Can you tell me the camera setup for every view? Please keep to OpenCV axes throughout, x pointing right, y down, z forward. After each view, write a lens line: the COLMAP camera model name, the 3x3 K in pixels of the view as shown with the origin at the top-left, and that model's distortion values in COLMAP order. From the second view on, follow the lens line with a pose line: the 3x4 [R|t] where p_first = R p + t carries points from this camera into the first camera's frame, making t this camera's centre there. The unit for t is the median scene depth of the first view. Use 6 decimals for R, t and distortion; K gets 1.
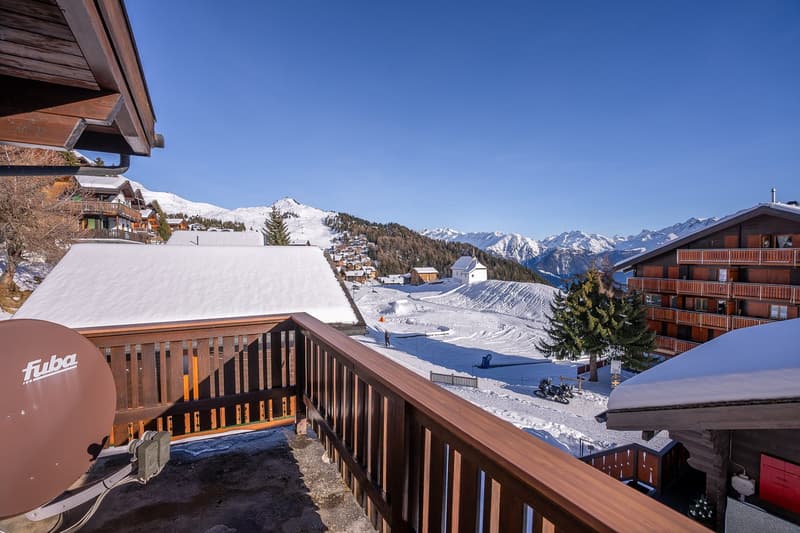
lens RADIAL K [[376.2, 0, 403.3], [0, 376.2, 267.9], [0, 0, 1]] dist [-0.072210, 0.024555]
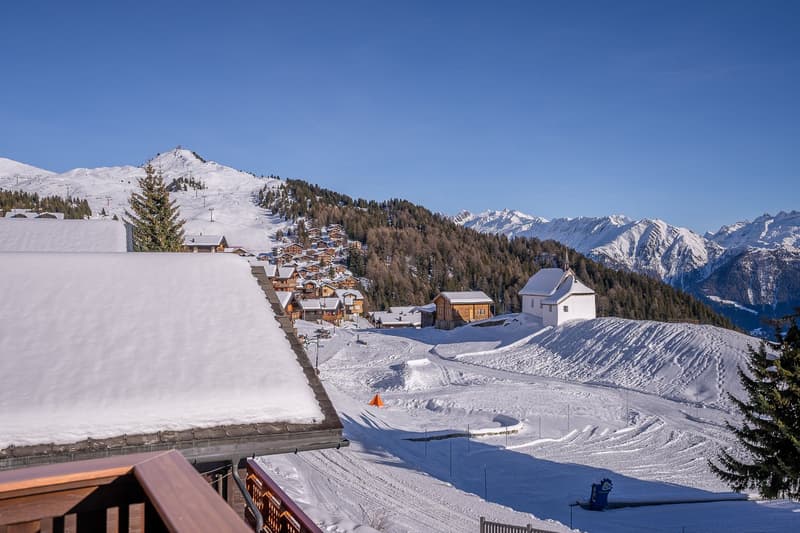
lens RADIAL K [[773.1, 0, 404.3], [0, 773.1, 270.7], [0, 0, 1]] dist [0.062875, 0.066438]
pose [[0.999776, -0.004961, -0.020570, -0.000303], [0.004389, 0.999605, -0.027777, -0.000975], [0.020699, 0.027680, 0.999402, 0.004821]]
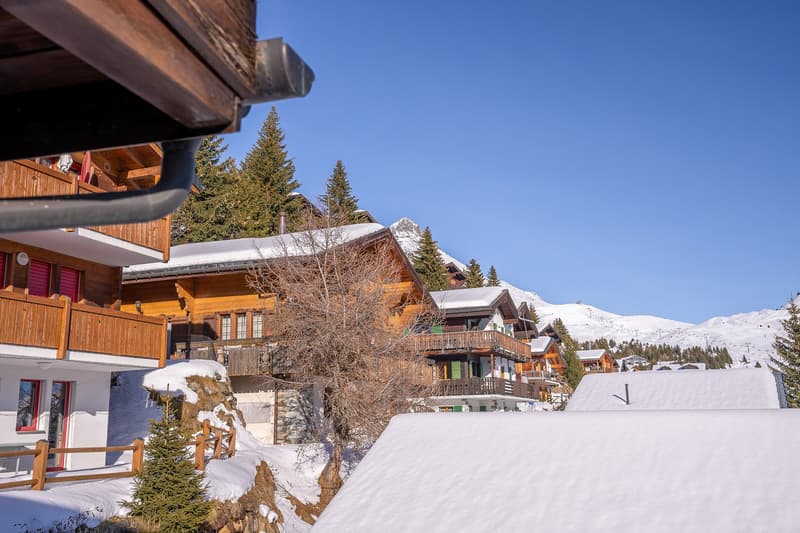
lens RADIAL K [[773.1, 0, 404.3], [0, 773.1, 270.7], [0, 0, 1]] dist [0.062875, 0.066438]
pose [[0.699034, -0.152842, -0.698564, -0.007212], [-0.002245, 0.976417, -0.215881, -0.002721], [0.715085, 0.152477, 0.682205, 0.019603]]
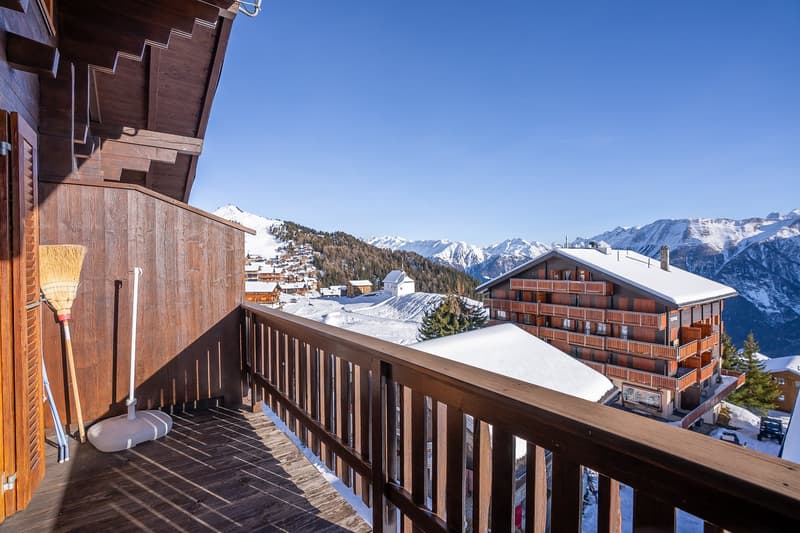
lens RADIAL K [[374.7, 0, 404.0], [0, 374.7, 266.6], [0, 0, 1]] dist [-0.067630, 0.000286]
pose [[0.990386, -0.008889, 0.138044, 0.042110], [0.012161, 0.999664, -0.022878, -0.017608], [-0.137795, 0.024336, 0.990162, -0.082459]]
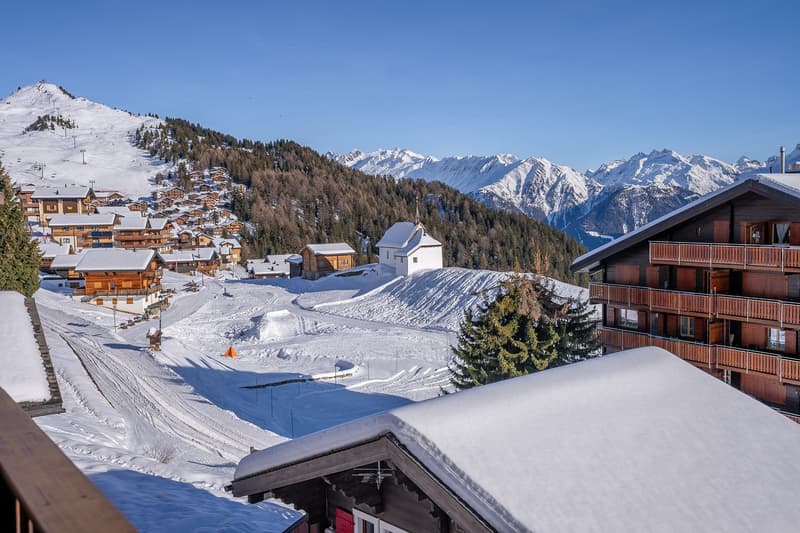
lens RADIAL K [[773.1, 0, 404.3], [0, 773.1, 270.7], [0, 0, 1]] dist [0.062875, 0.066438]
pose [[0.992893, -0.026568, 0.116010, 0.042781], [0.020699, 0.998458, 0.051507, -0.019850], [-0.117199, -0.048739, 0.991912, -0.075409]]
